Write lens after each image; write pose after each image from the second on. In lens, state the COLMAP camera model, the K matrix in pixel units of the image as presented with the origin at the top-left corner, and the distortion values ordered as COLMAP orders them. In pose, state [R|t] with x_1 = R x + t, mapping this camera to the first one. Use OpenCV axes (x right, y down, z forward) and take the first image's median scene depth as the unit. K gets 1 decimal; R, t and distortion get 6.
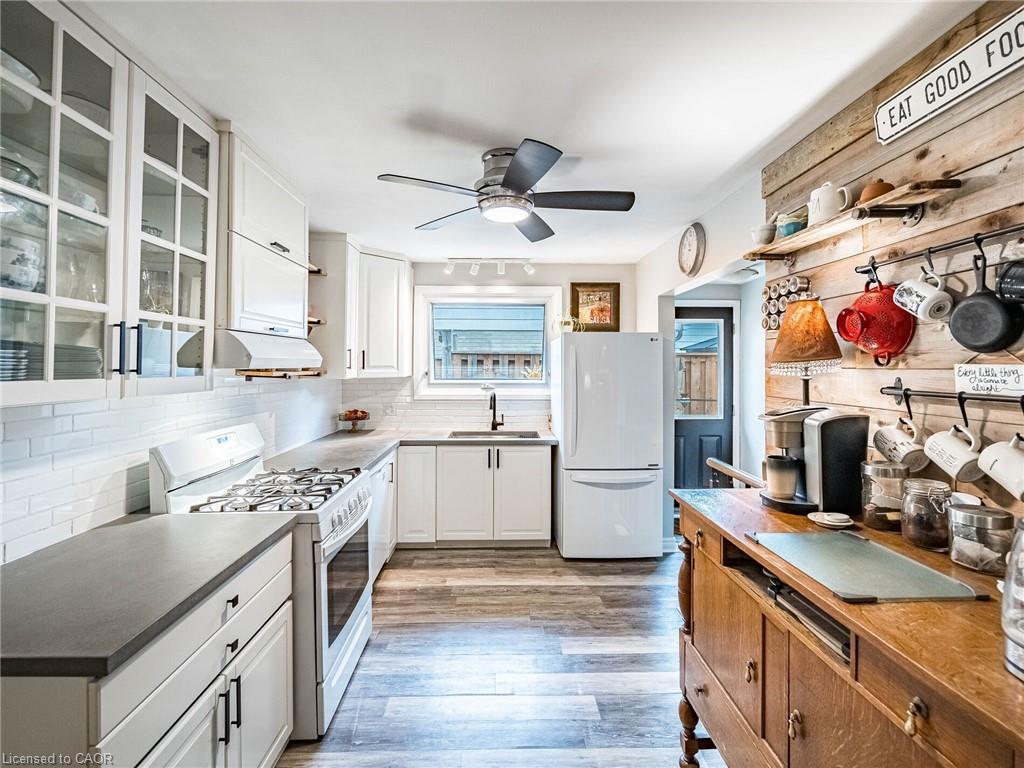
lens RADIAL K [[488.1, 0, 500.9], [0, 488.1, 357.0], [0, 0, 1]] dist [-0.009837, 0.000023]
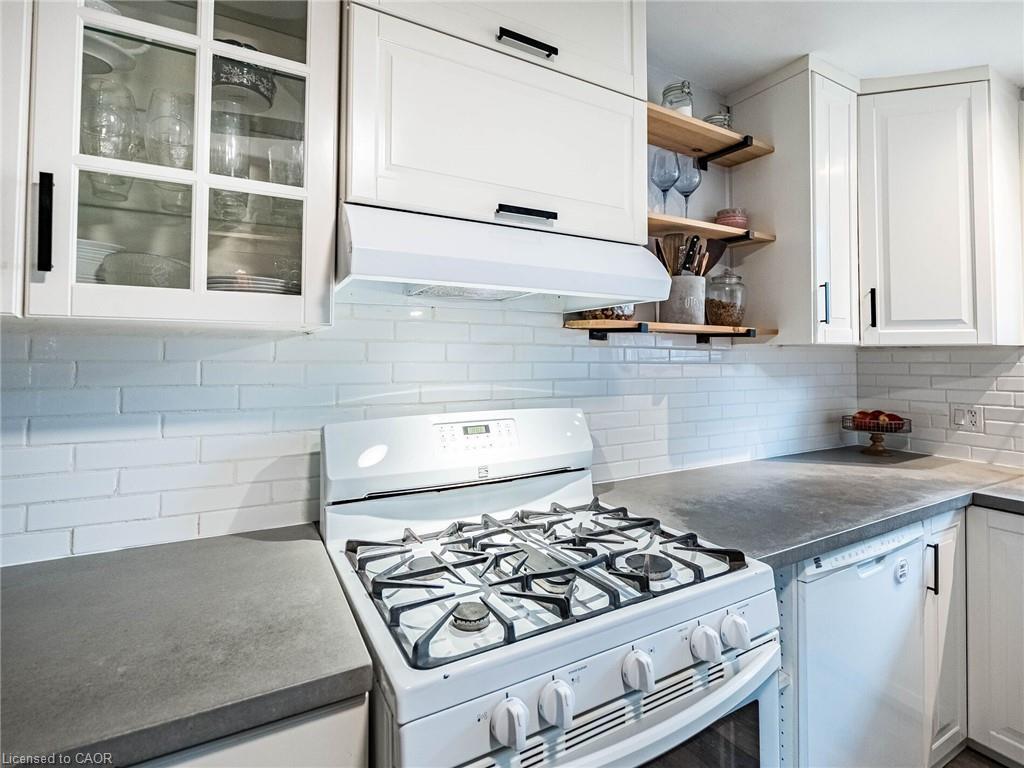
lens RADIAL K [[488.1, 0, 512.2], [0, 488.1, 346.0], [0, 0, 1]] dist [-0.009837, 0.000023]
pose [[0.474632, -0.025974, -0.879801, -0.027284], [0.011574, 0.999662, -0.023269, 0.050657], [0.880108, 0.000862, 0.474773, 0.450589]]
